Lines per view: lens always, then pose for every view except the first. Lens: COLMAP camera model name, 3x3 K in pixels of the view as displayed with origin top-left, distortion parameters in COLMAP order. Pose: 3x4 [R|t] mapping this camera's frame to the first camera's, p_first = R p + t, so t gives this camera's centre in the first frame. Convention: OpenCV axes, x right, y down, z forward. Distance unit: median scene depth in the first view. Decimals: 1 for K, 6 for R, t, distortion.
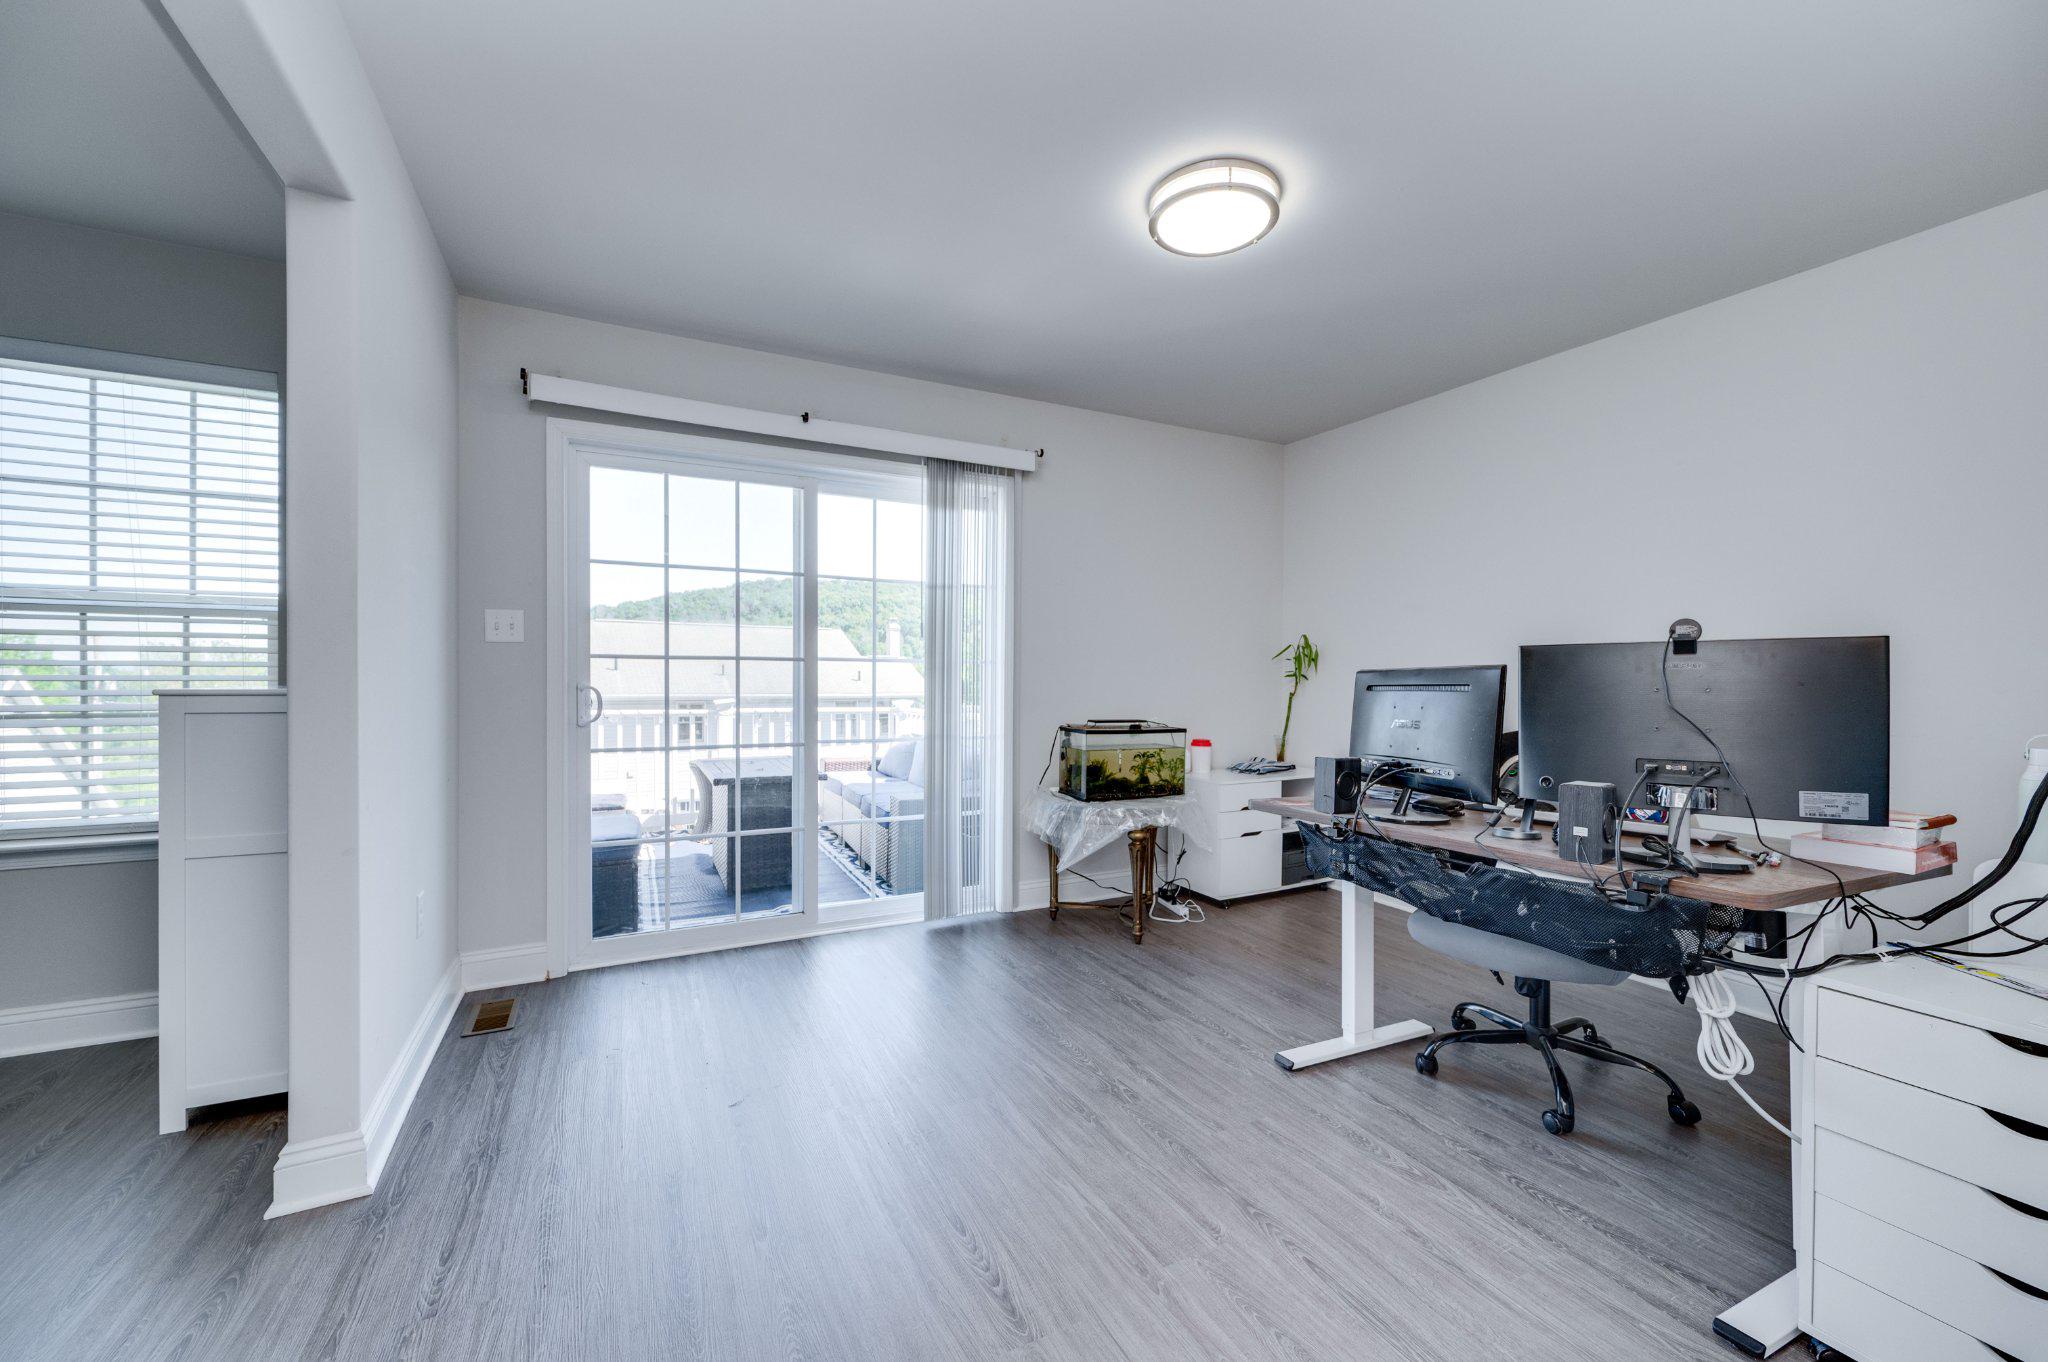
lens RADIAL K [[820.1, 0, 1024.0], [0, 820.1, 681.0], [0, 0, 1]] dist [-0.000342, -0.000153]
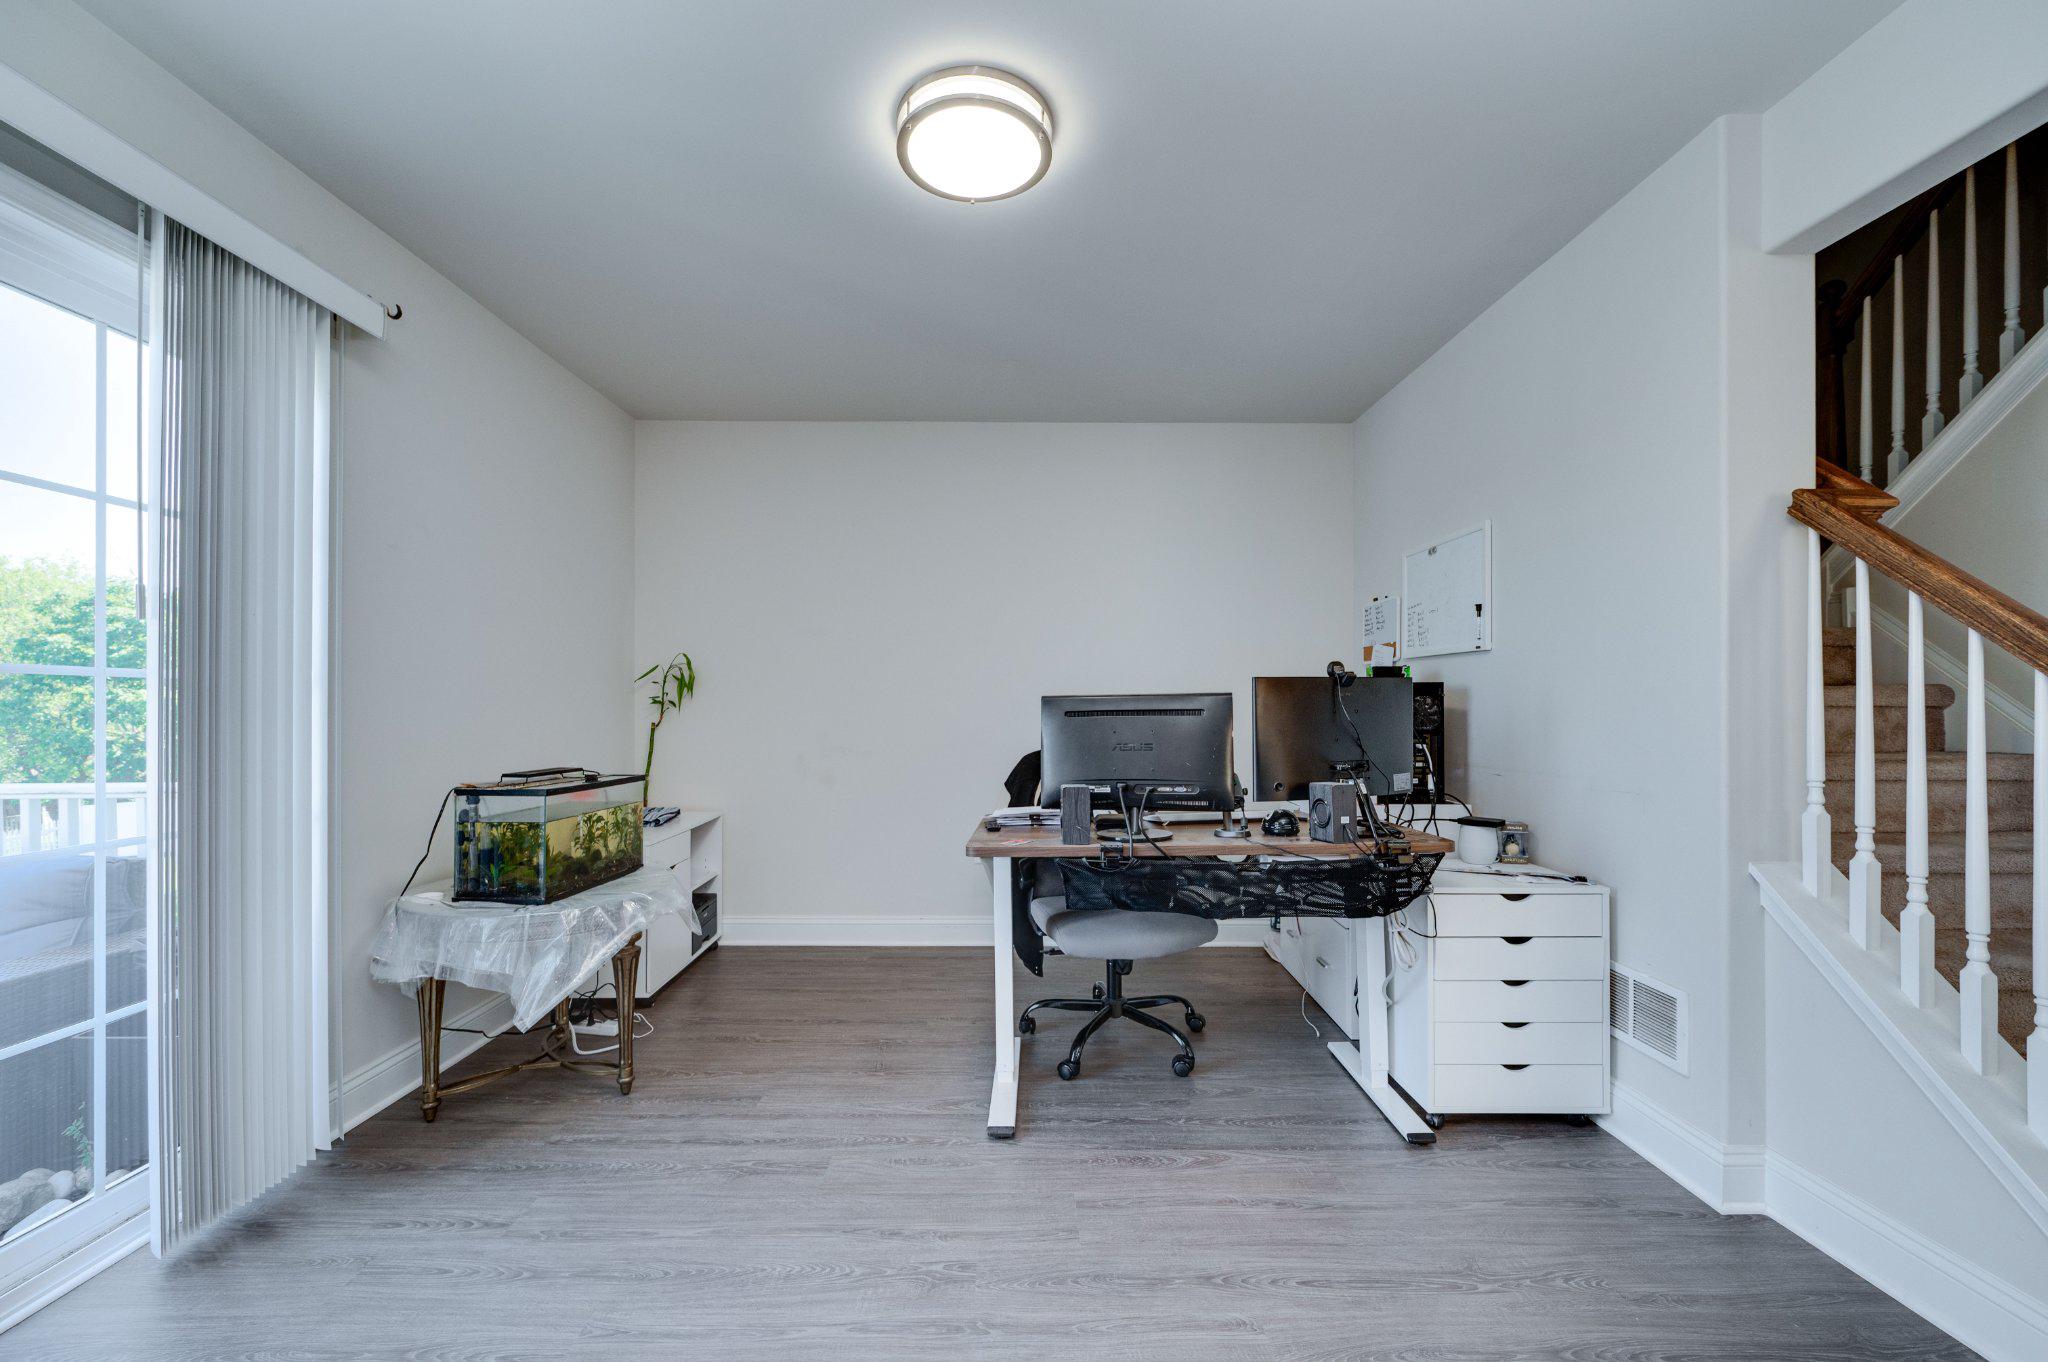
lens RADIAL K [[813.6, 0, 1030.4], [0, 813.6, 691.1], [0, 0, 1]] dist [-0.000411, -0.000249]
pose [[0.438416, 0.011913, 0.898693, -0.325703], [0.006184, 0.999848, -0.016271, -0.002923], [-0.898751, 0.012692, 0.438275, 0.392218]]
